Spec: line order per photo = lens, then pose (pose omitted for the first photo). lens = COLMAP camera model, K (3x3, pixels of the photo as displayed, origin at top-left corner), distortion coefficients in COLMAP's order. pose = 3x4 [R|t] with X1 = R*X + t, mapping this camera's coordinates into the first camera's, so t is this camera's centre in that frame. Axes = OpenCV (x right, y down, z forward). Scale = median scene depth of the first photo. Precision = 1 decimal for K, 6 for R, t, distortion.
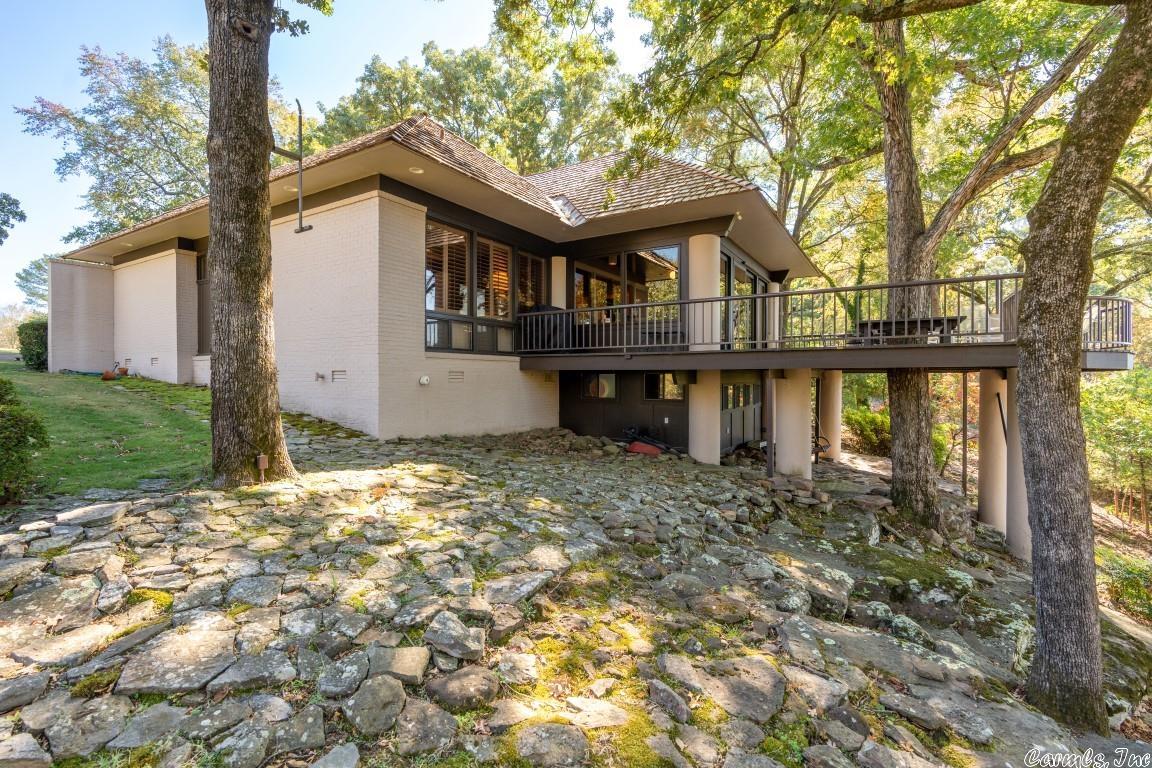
lens RADIAL K [[528.2, 0, 575.6], [0, 528.2, 383.1], [0, 0, 1]] dist [0.000480, 0.000150]
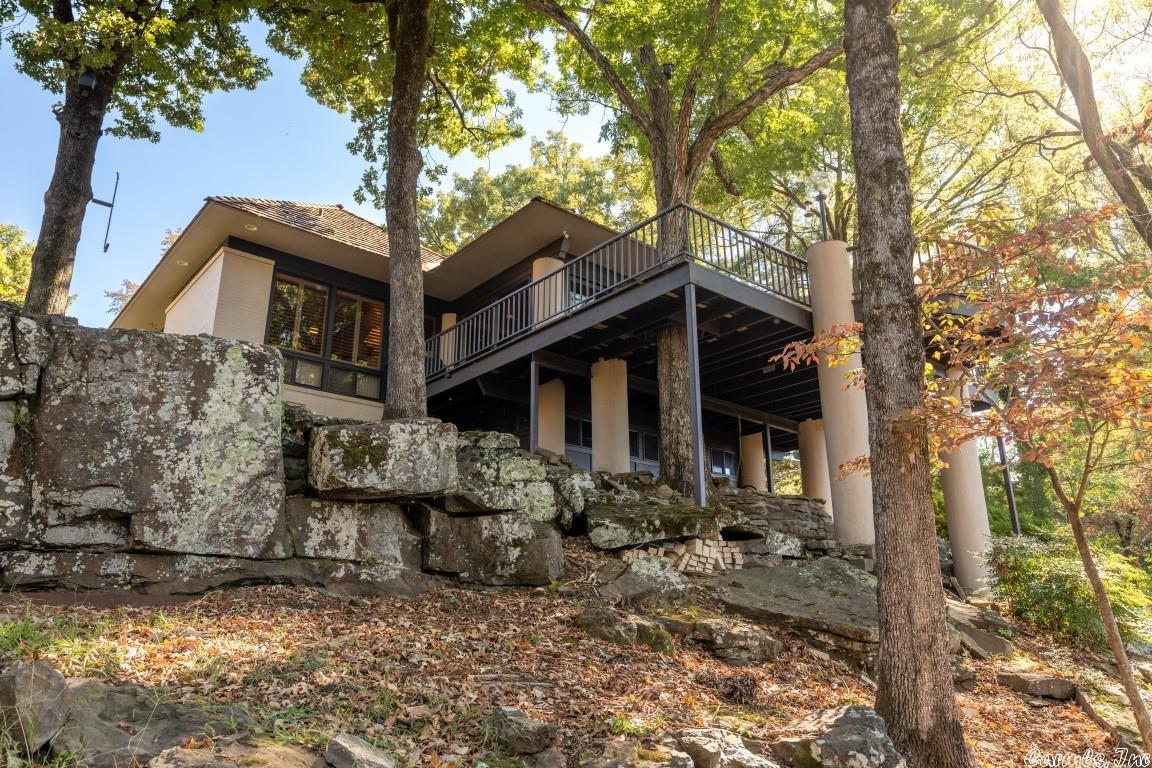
lens RADIAL K [[819.4, 0, 576.0], [0, 819.4, 384.5], [0, 0, 1]] dist [0.004010, 0.000940]
pose [[0.947985, -0.101267, -0.301778, 0.927244], [-0.000730, 0.947352, -0.320194, 0.538799], [0.318315, 0.303760, 0.898001, -0.354487]]
